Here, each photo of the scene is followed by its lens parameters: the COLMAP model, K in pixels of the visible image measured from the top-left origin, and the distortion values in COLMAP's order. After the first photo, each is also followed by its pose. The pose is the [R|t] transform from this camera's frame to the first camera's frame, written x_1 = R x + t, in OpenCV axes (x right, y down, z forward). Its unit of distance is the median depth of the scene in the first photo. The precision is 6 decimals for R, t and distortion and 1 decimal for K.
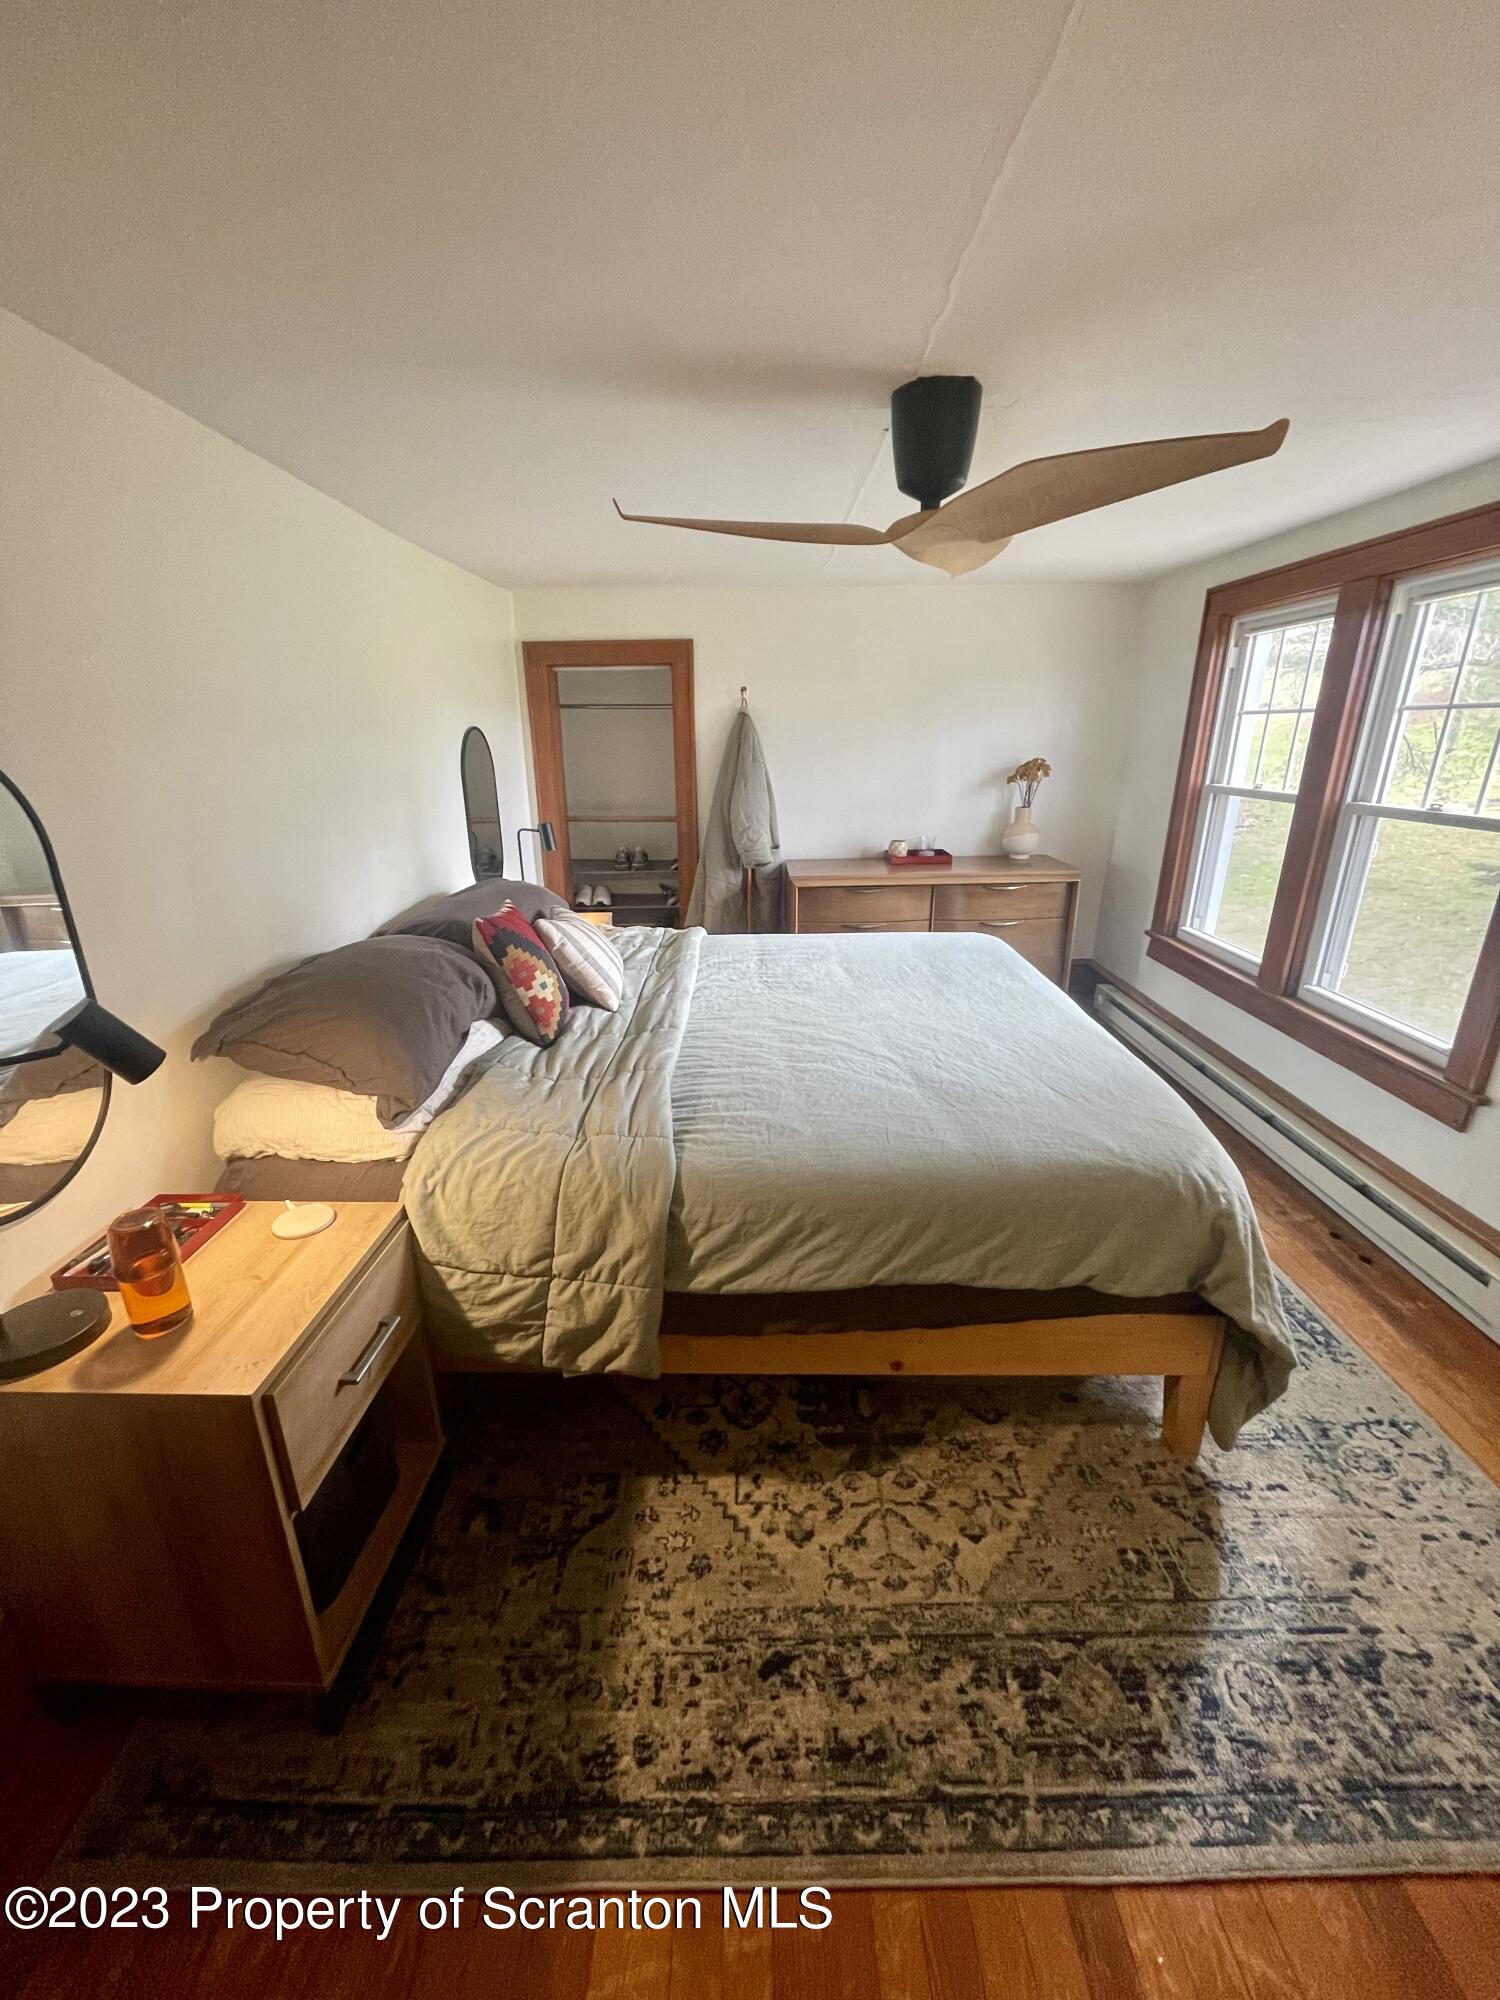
lens RADIAL K [[802.3, 0, 749.9], [0, 802.3, 1003.0], [0, 0, 1]] dist [0.002788, -0.002055]
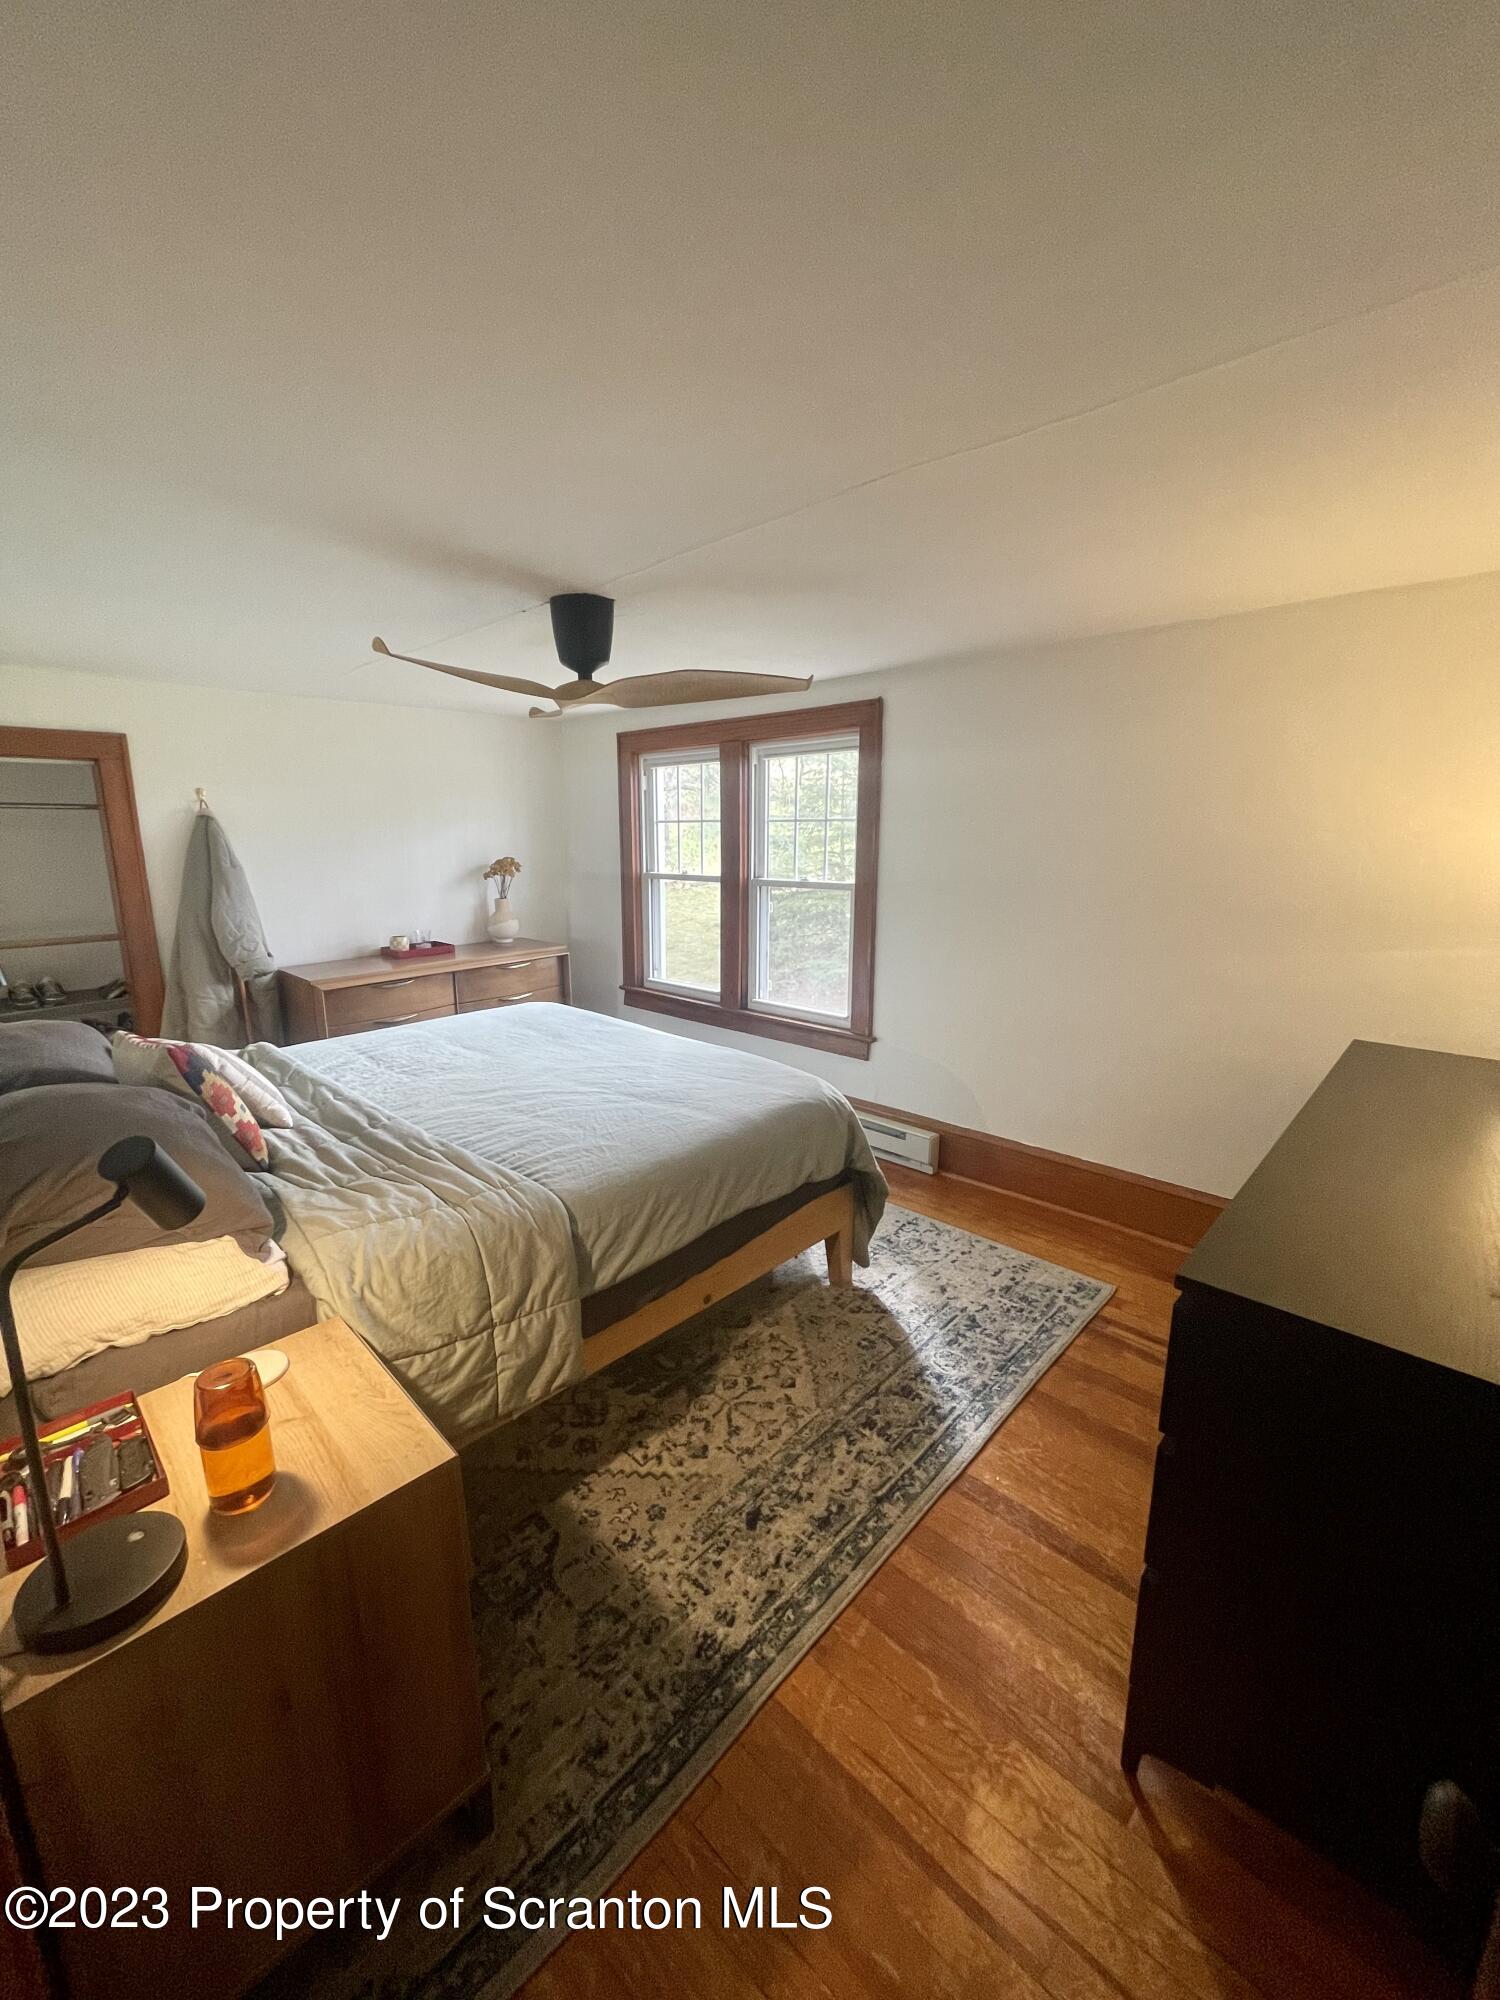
lens RADIAL K [[805.0, 0, 750.0], [0, 805.0, 1000.0], [0, 0, 1]] dist [-0.003335, -0.000606]
pose [[0.684855, -0.149155, 0.713251, -0.714003], [0.234421, 0.971890, -0.021847, 0.019126], [-0.689942, 0.182163, 0.700568, -0.073579]]
